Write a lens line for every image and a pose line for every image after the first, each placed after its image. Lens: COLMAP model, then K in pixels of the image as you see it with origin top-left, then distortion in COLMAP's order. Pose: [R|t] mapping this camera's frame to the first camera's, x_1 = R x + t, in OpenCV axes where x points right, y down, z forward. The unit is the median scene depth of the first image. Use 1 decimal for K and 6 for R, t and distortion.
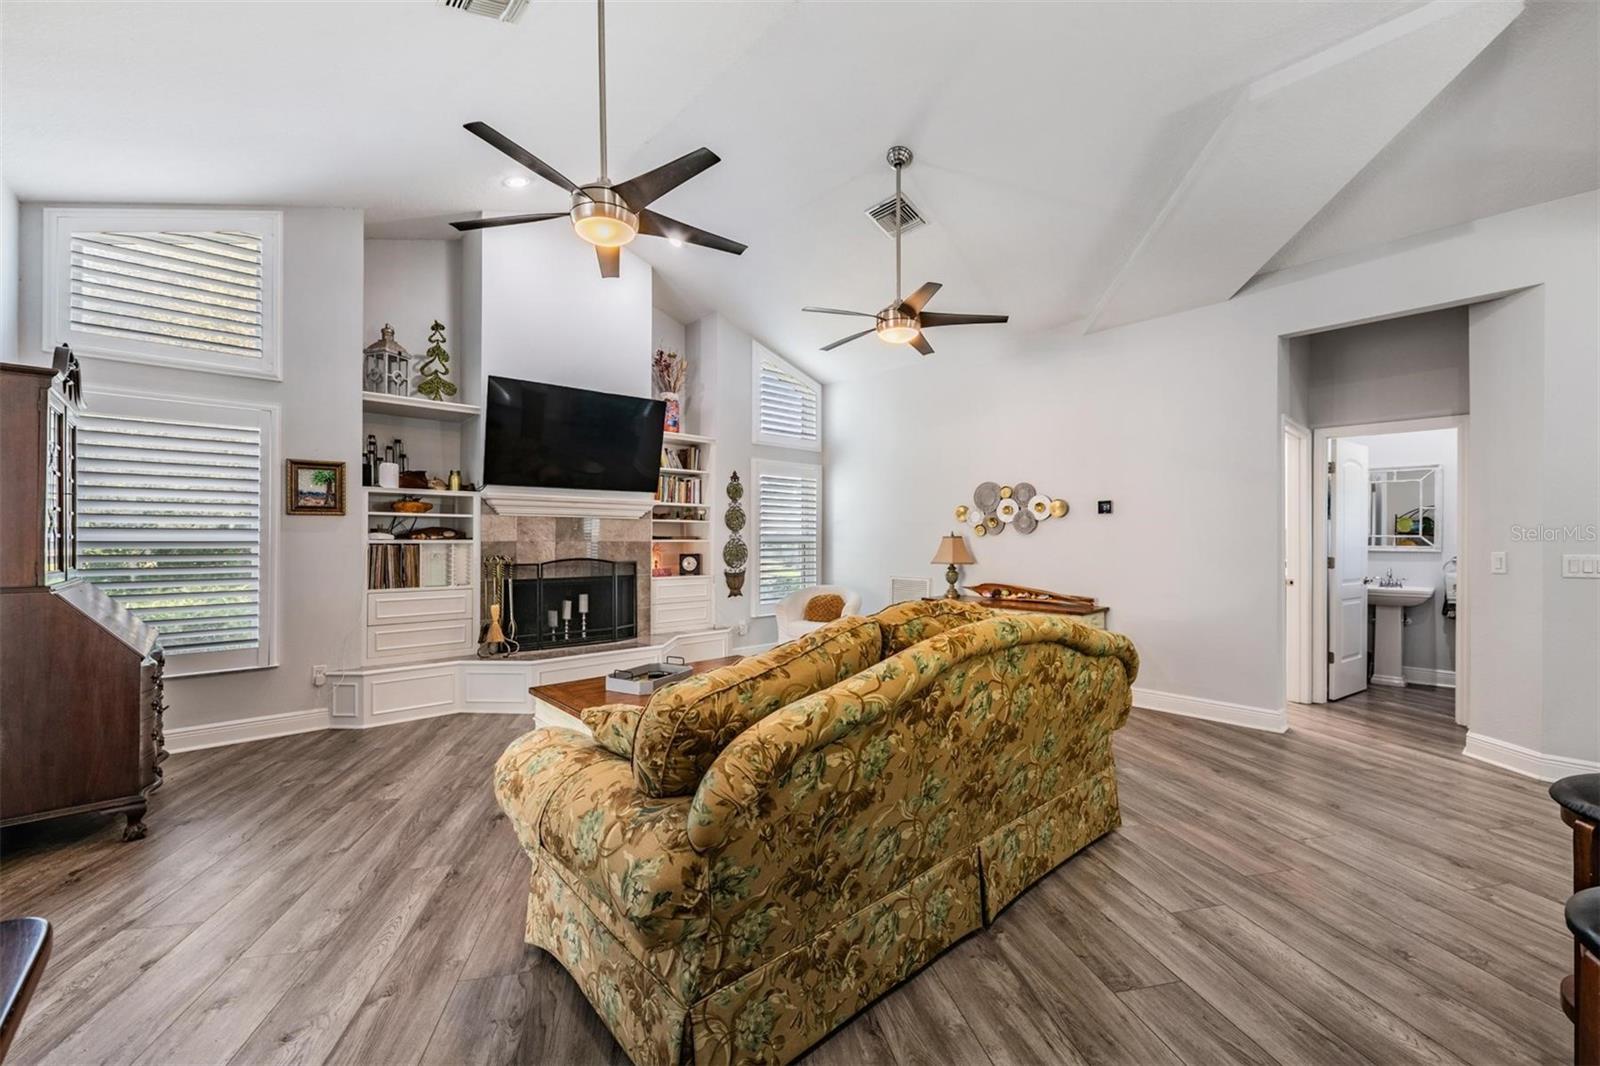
lens RADIAL K [[628.8, 0, 797.9], [0, 628.8, 521.8], [0, 0, 1]] dist [-0.003554, -0.000378]
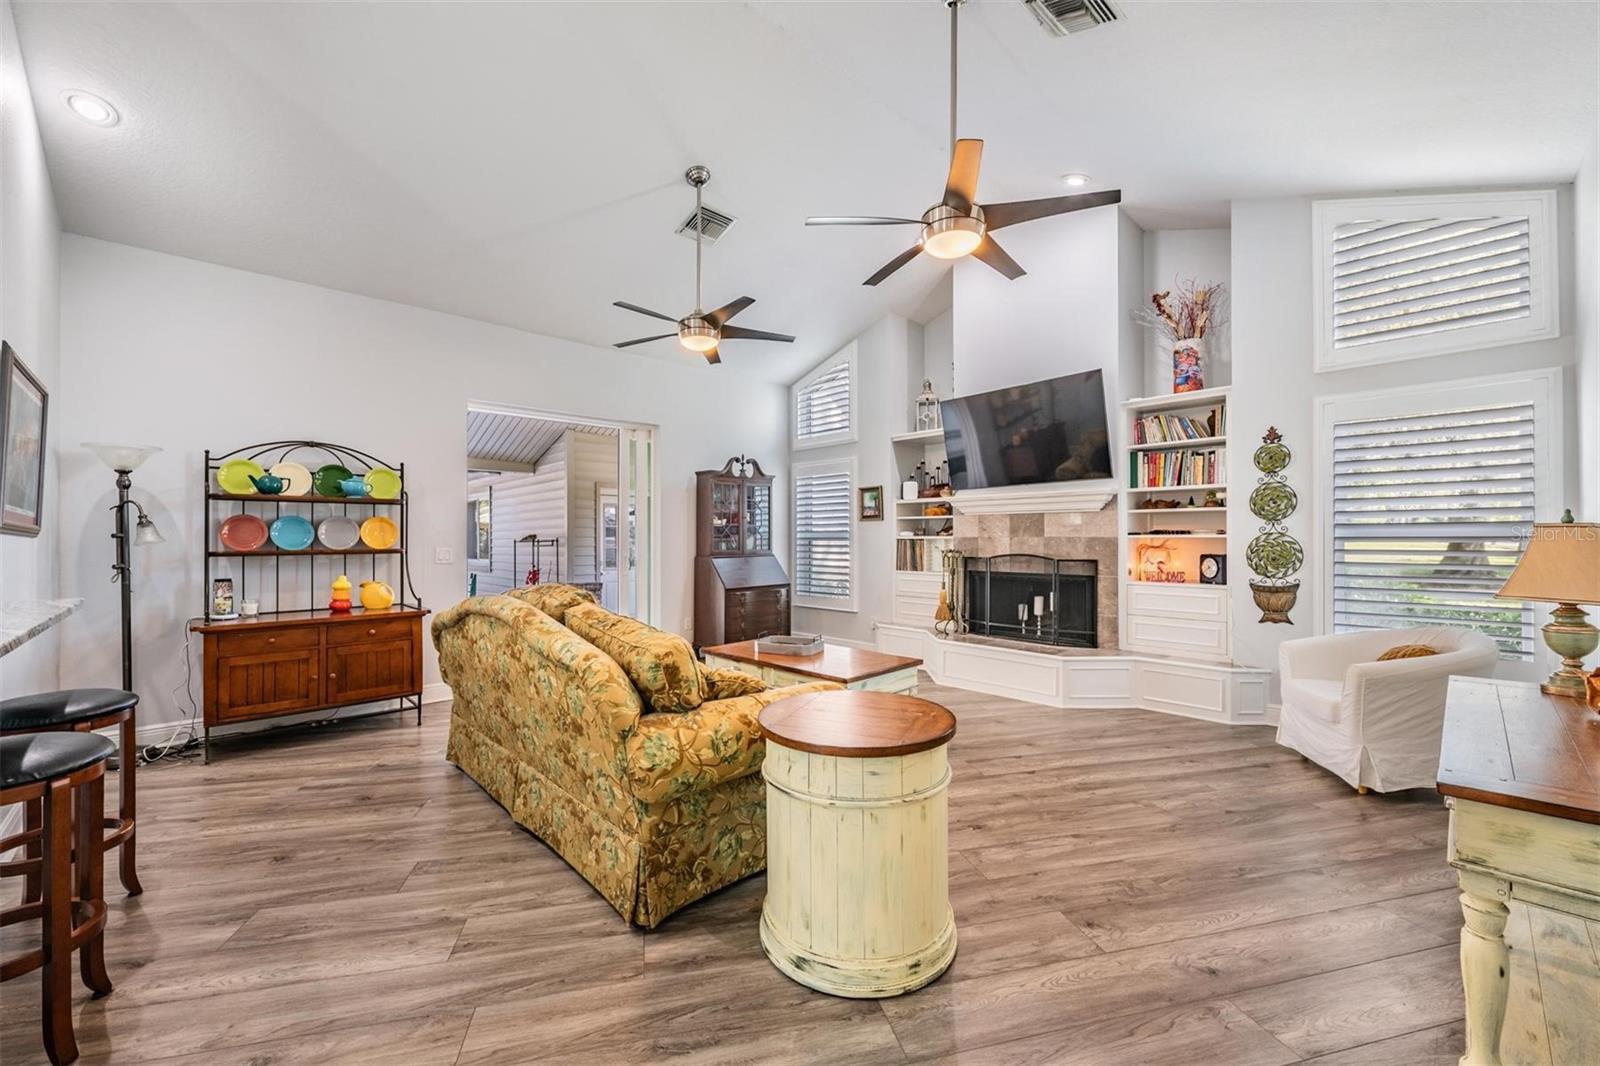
lens RADIAL K [[630.9, 0, 792.5], [0, 630.9, 530.0], [0, 0, 1]] dist [-0.005405, -0.000598]
pose [[0.021446, -0.011092, -0.999708, 0.608931], [0.033550, 0.999383, -0.010369, 0.016712], [0.999207, -0.033318, 0.021805, 0.574882]]
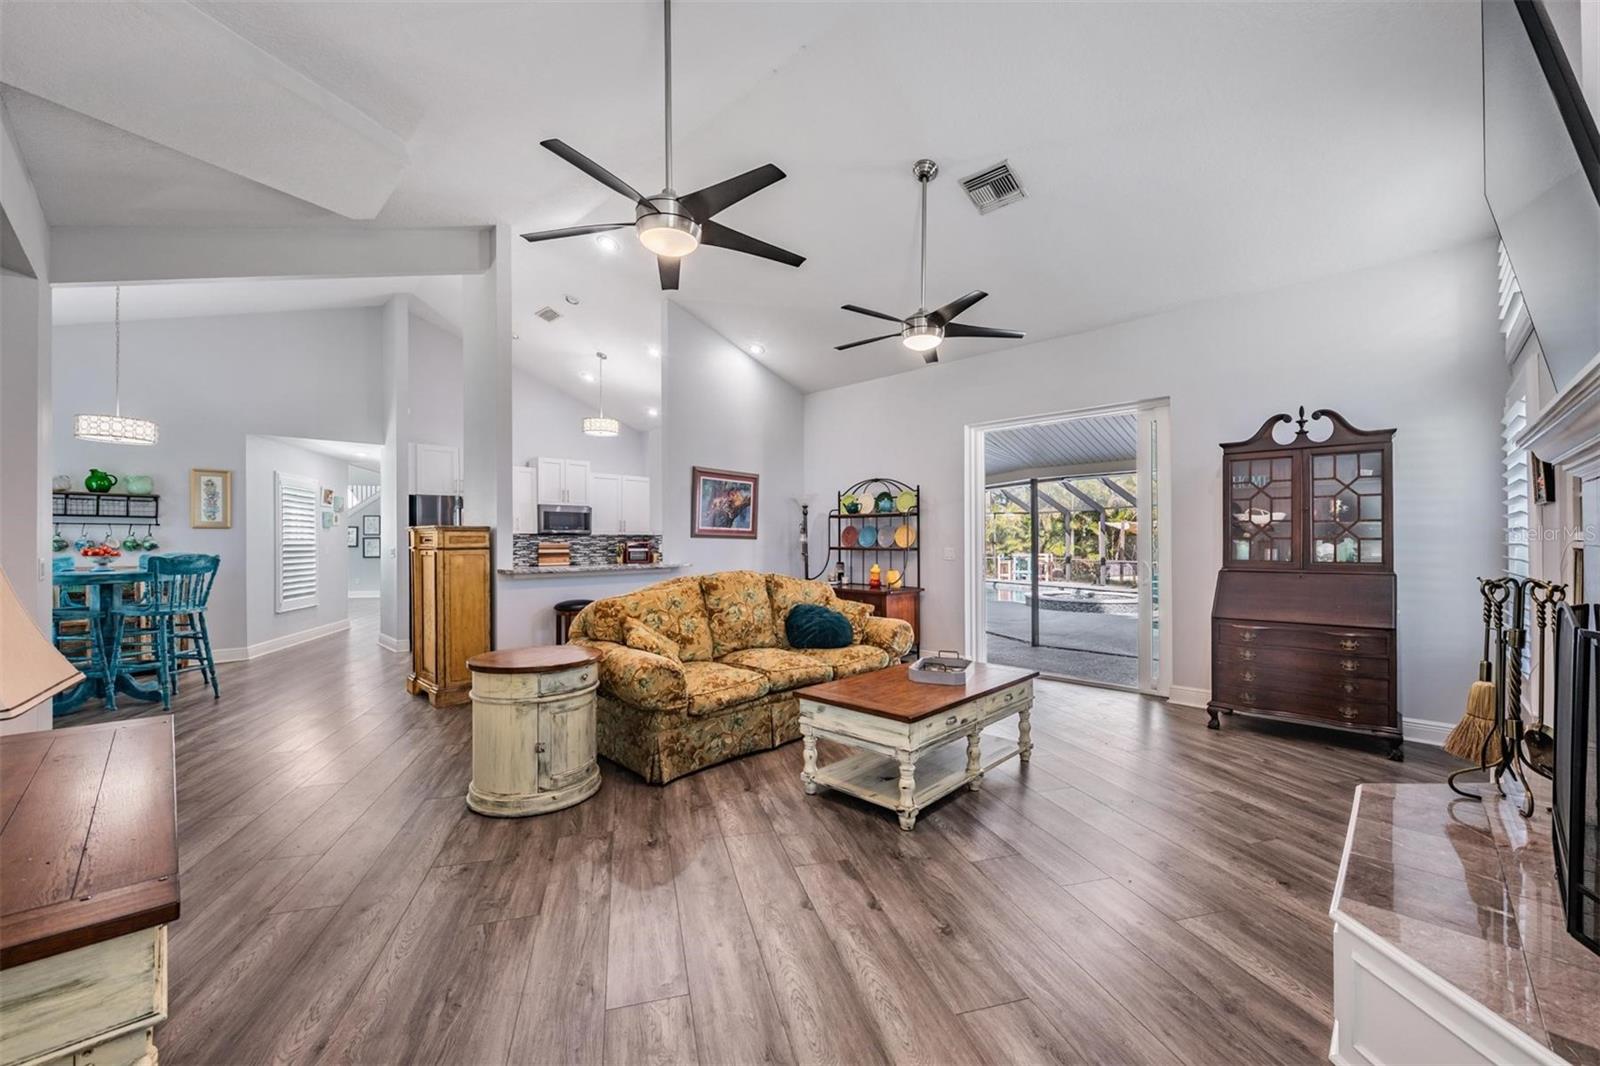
lens RADIAL K [[626.9, 0, 803.7], [0, 626.9, 542.5], [0, 0, 1]] dist [-0.000952, -0.000256]
pose [[-0.997736, 0.002494, -0.067203, 0.038674], [0.004187, 0.999677, -0.025069, 0.034070], [0.067118, -0.025294, -0.997424, 1.213564]]
